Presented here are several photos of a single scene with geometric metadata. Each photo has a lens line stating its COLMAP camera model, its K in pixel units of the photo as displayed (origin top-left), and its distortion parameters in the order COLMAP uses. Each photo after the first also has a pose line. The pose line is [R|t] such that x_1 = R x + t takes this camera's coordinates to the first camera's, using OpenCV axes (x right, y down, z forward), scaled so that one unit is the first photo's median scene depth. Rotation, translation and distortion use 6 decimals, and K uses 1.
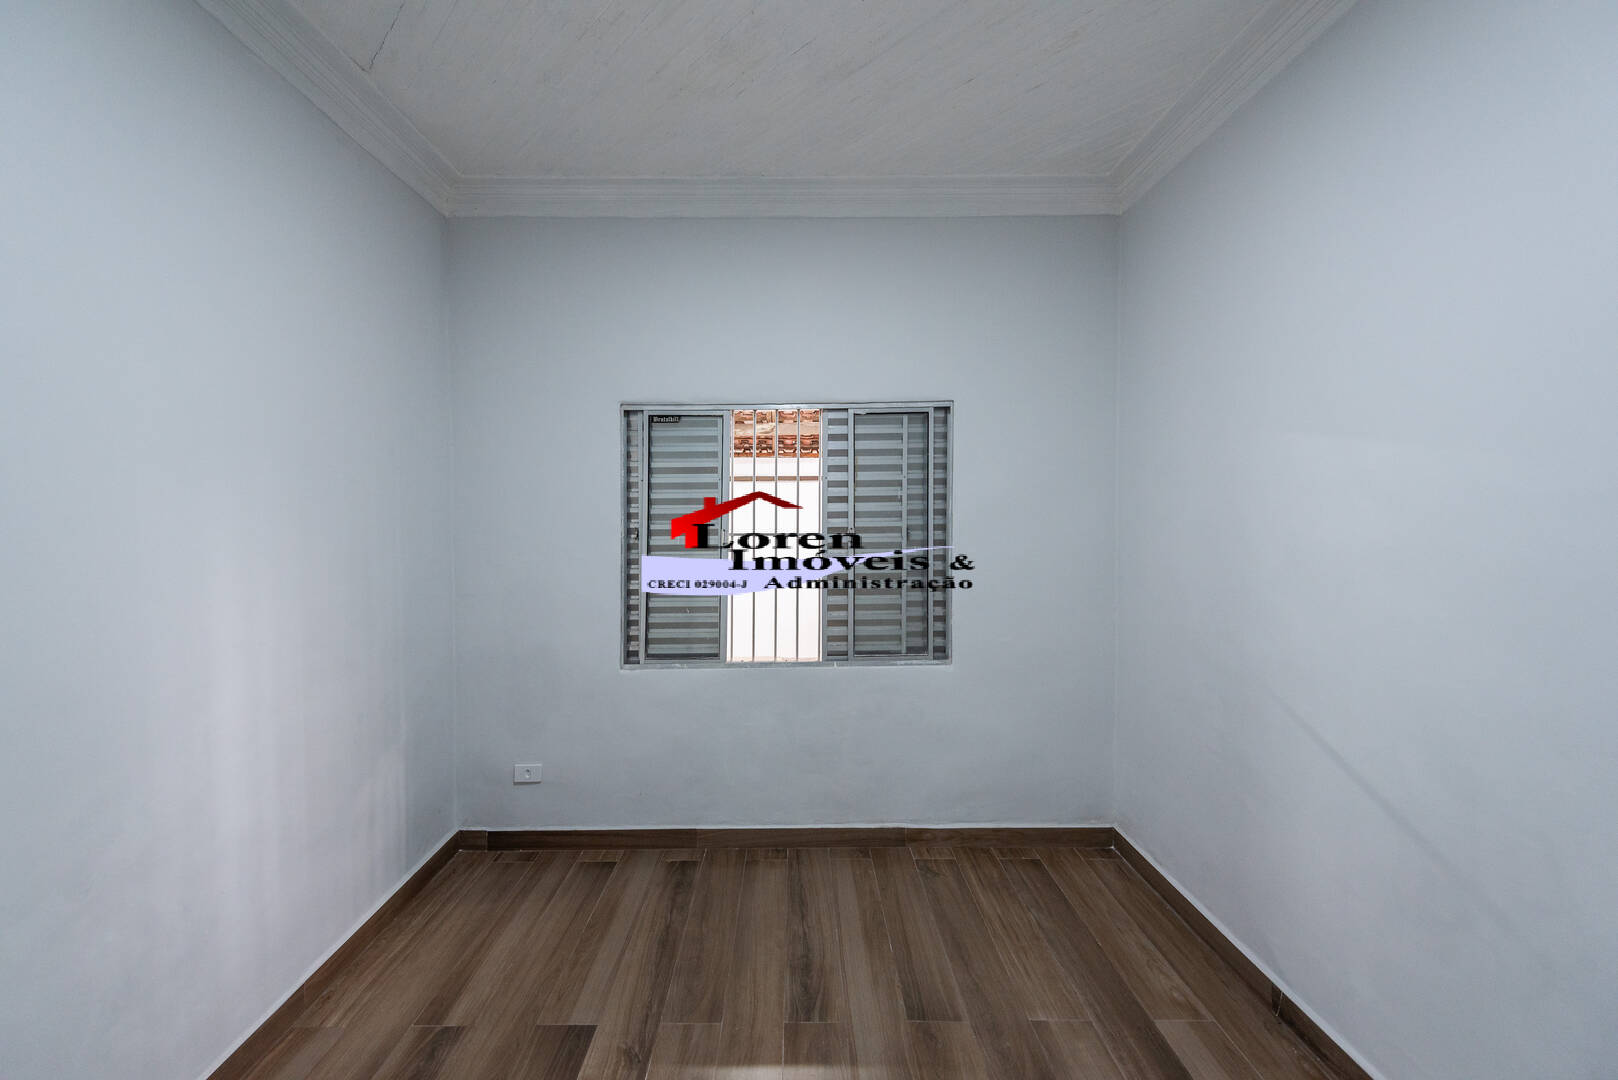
lens RADIAL K [[642.9, 0, 793.2], [0, 642.9, 517.2], [0, 0, 1]] dist [0.017779, -0.005239]
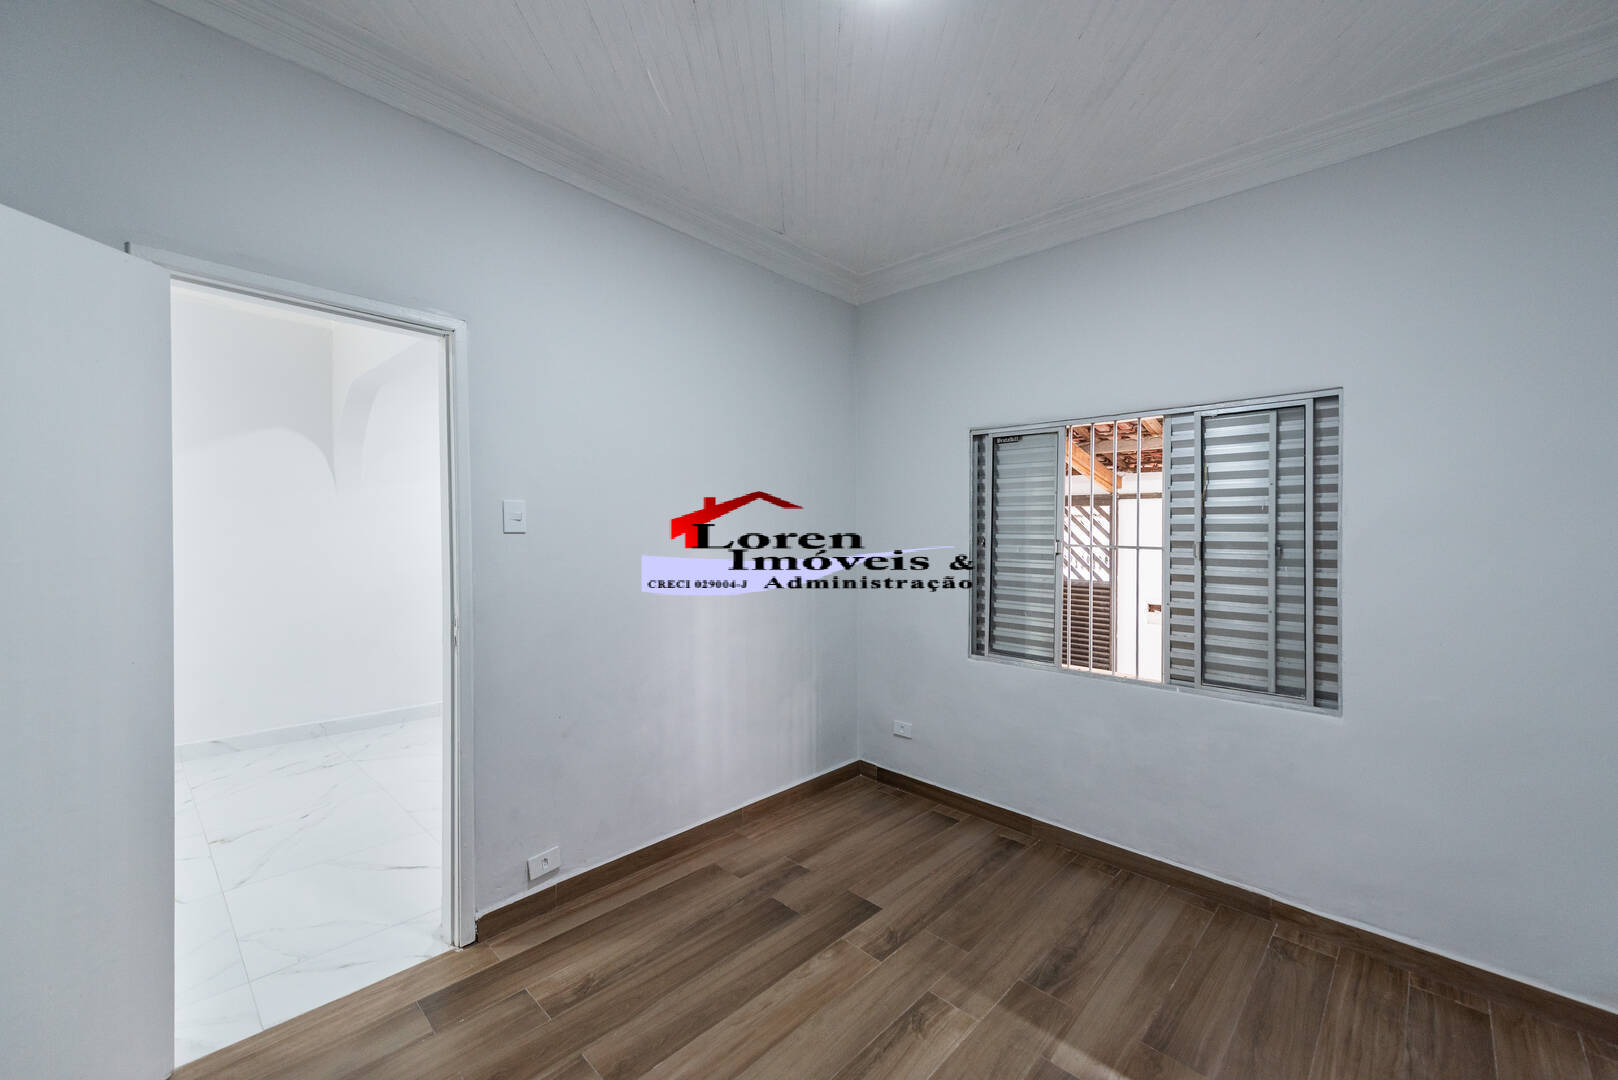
lens RADIAL K [[642.9, 0, 816.4], [0, 642.9, 534.8], [0, 0, 1]] dist [0.017779, -0.005239]
pose [[0.727228, 0.020346, -0.686095, 0.333899], [-0.025031, 0.999682, 0.003114, 0.017274], [0.685940, 0.014909, 0.727506, -0.038543]]
